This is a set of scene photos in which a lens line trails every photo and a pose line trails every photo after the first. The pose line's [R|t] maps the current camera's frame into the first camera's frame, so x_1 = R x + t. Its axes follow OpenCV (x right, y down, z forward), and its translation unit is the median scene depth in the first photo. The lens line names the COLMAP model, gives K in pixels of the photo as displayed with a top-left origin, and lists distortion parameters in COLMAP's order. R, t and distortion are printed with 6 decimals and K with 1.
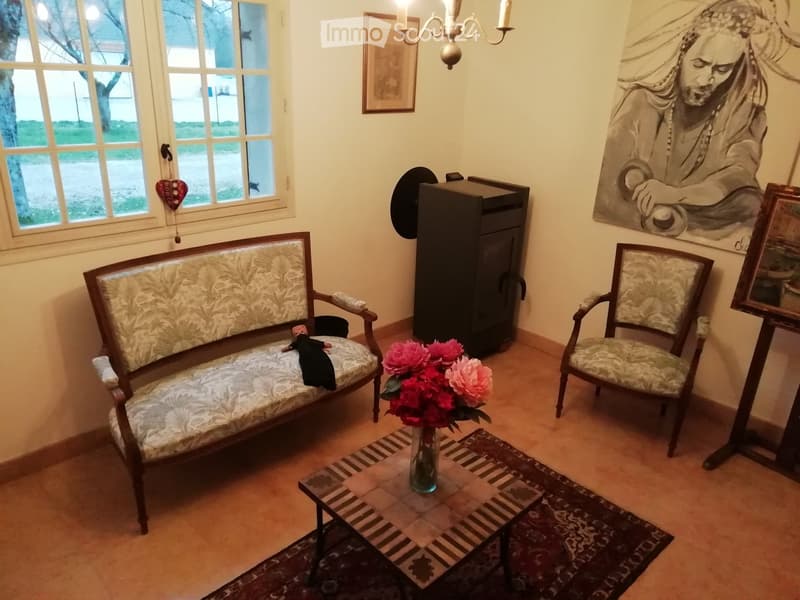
lens RADIAL K [[594.6, 0, 396.5], [0, 594.6, 299.9], [0, 0, 1]] dist [0.070413, -0.029897]
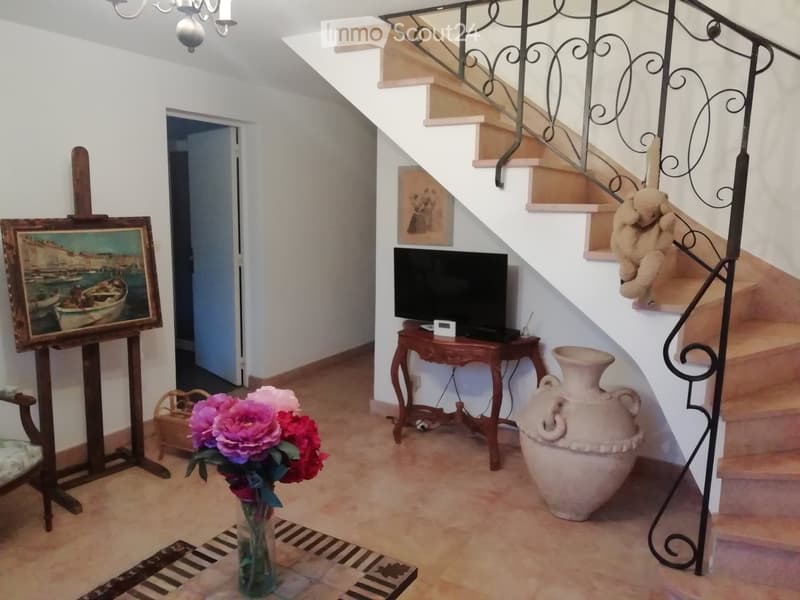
lens RADIAL K [[594.6, 0, 396.9], [0, 594.6, 298.7], [0, 0, 1]] dist [0.070413, -0.029897]
pose [[-0.261117, -0.199663, 0.944432, -0.509883], [0.333905, 0.899297, 0.282440, -0.141684], [-0.905718, 0.389101, -0.168153, 0.639668]]
